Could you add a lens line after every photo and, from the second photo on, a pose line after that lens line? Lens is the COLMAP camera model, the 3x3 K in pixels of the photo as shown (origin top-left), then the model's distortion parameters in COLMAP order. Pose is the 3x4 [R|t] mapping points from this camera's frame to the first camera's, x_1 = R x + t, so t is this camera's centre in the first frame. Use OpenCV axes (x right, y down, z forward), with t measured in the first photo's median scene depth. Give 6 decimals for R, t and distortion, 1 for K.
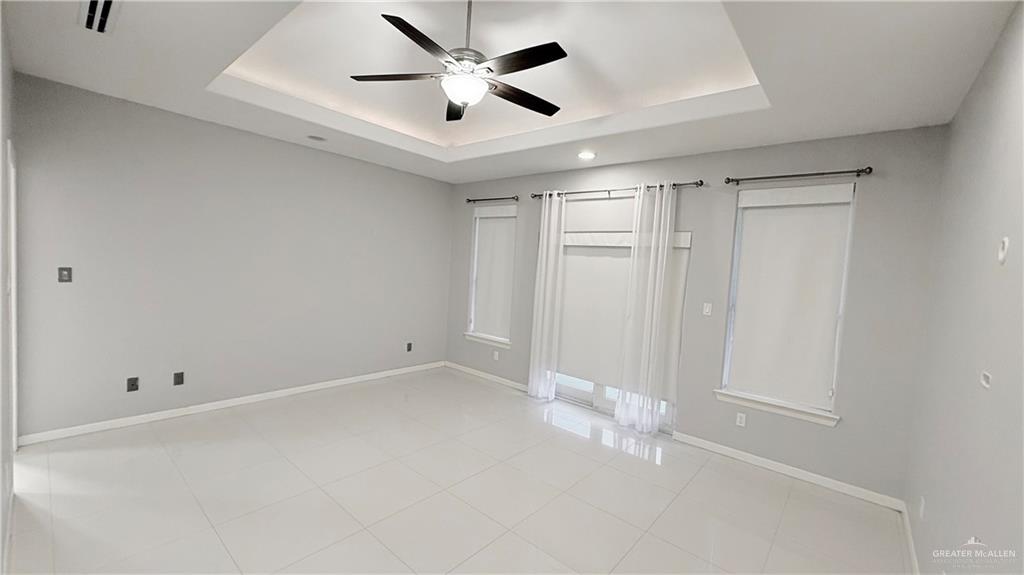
lens RADIAL K [[372.6, 0, 513.7], [0, 372.6, 296.9], [0, 0, 1]] dist [0.000020, -0.000053]
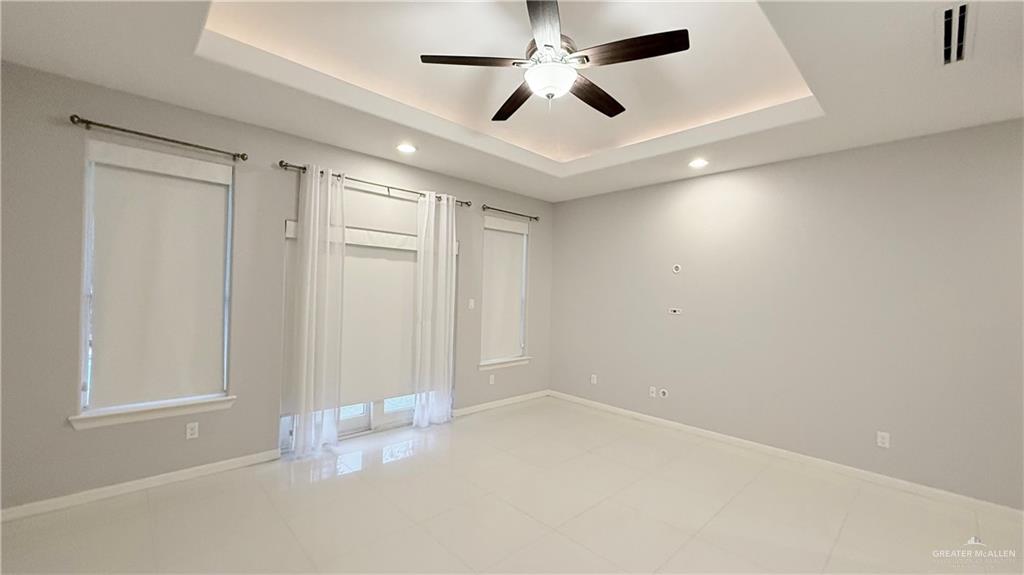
lens RADIAL K [[407.9, 0, 510.0], [0, 407.9, 287.8], [0, 0, 1]] dist [0.001268, -0.000265]
pose [[0.154703, -0.069103, 0.985541, -0.692812], [0.041551, 0.997123, 0.063392, -0.088312], [-0.987087, 0.031144, 0.157129, 0.543935]]
